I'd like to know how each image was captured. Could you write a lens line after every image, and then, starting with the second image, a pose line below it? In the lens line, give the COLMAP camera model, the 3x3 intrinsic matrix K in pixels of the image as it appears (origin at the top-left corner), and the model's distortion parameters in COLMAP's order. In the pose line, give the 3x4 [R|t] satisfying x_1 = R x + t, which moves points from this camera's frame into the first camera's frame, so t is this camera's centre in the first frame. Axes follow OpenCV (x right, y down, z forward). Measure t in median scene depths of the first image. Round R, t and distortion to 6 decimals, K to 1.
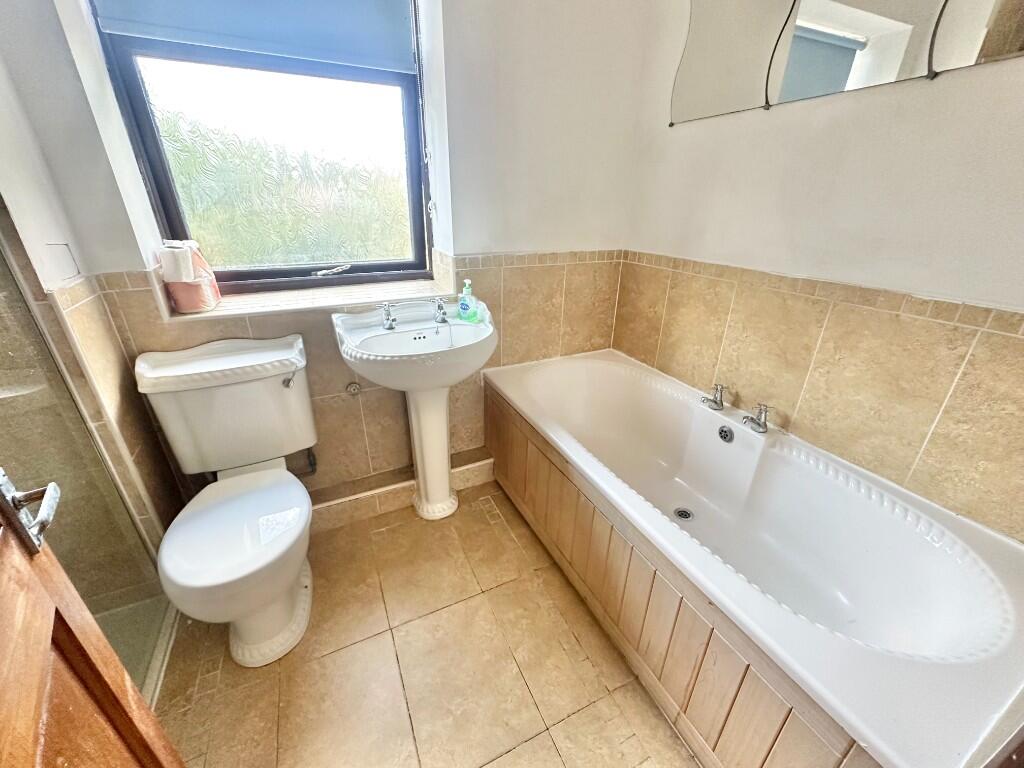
lens RADIAL K [[408.8, 0, 507.1], [0, 408.8, 386.5], [0, 0, 1]] dist [-0.004740, 0.000622]
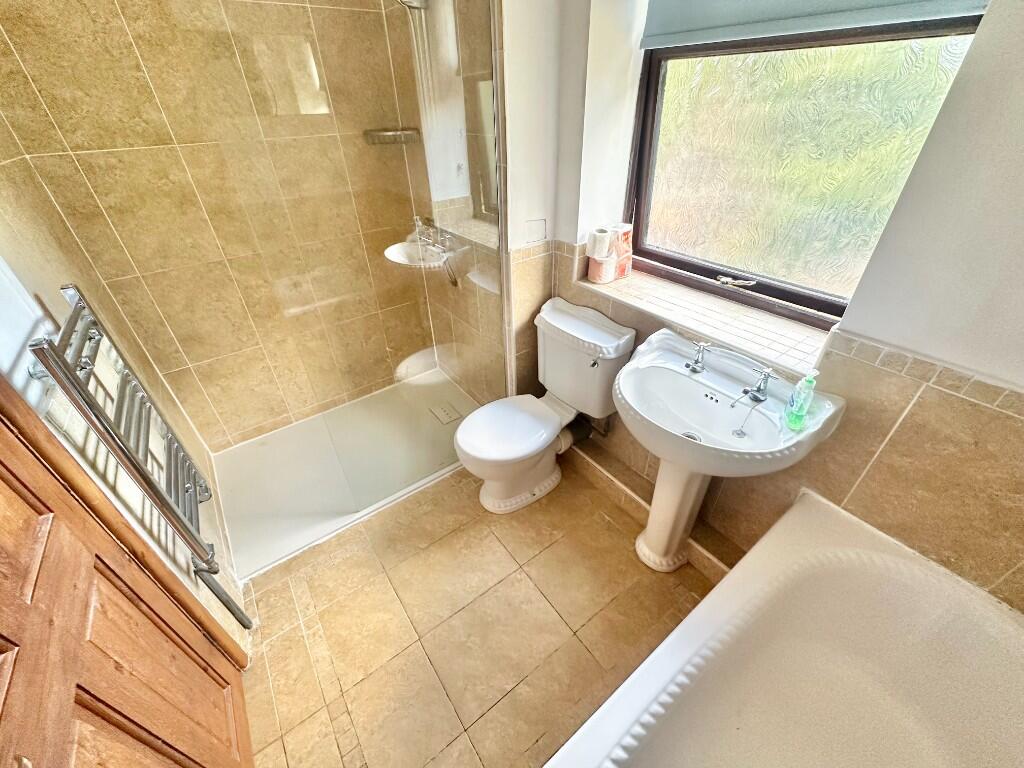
lens RADIAL K [[408.8, 0, 511.9], [0, 408.8, 381.0], [0, 0, 1]] dist [-0.004740, 0.000622]
pose [[0.196525, 0.543905, -0.815809, 0.379960], [-0.387296, 0.807437, 0.445025, -0.375439], [0.900766, 0.228501, 0.369334, 0.336379]]
